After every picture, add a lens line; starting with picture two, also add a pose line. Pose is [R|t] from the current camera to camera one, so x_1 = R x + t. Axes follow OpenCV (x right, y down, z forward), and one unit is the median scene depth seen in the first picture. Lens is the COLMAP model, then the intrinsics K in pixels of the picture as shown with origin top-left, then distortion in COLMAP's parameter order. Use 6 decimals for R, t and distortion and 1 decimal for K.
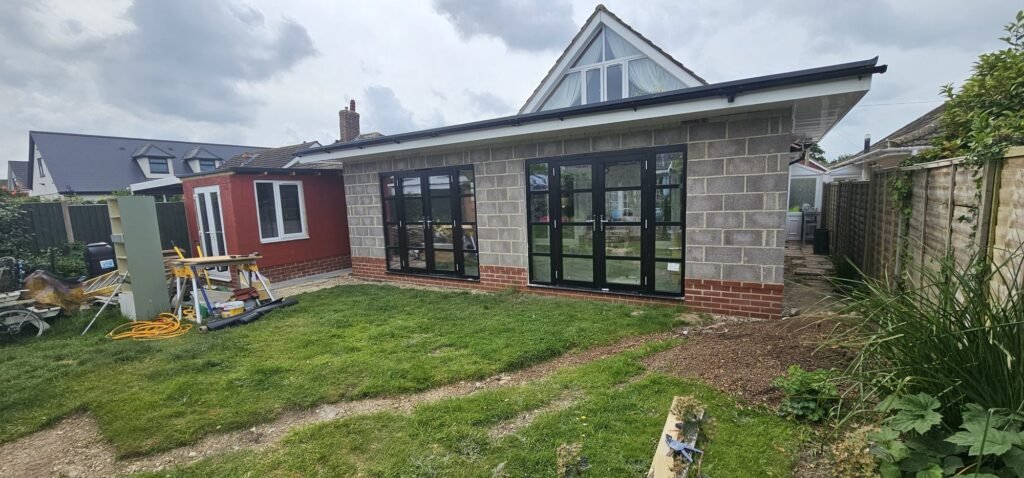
lens RADIAL K [[420.9, 0, 512.0], [0, 420.9, 252.2], [0, 0, 1]] dist [0.009049, -0.000149]
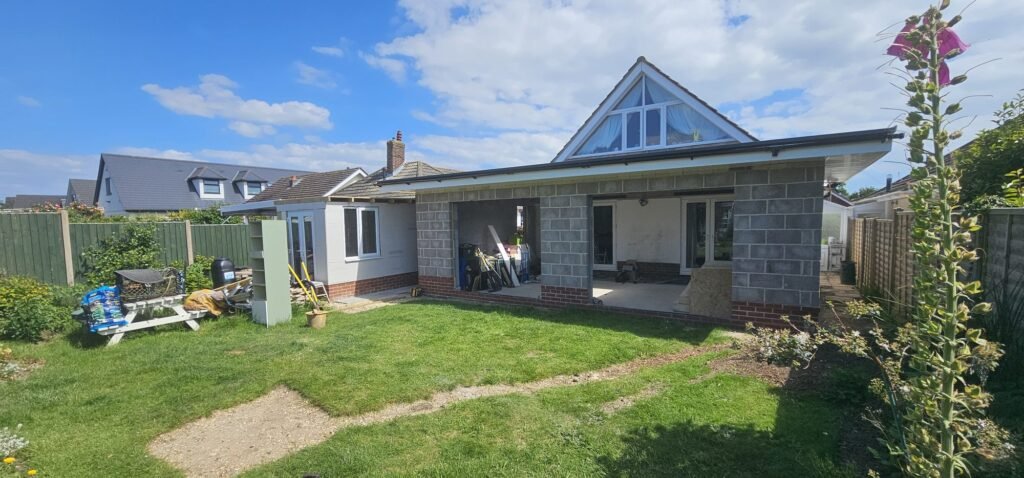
lens RADIAL K [[420.9, 0, 512.0], [0, 420.9, 252.2], [0, 0, 1]] dist [0.009049, -0.000149]
pose [[0.999167, 0.024795, -0.032423, -0.129227], [-0.026614, 0.998024, -0.056927, 0.009031], [0.030947, 0.057742, 0.997852, -0.152724]]
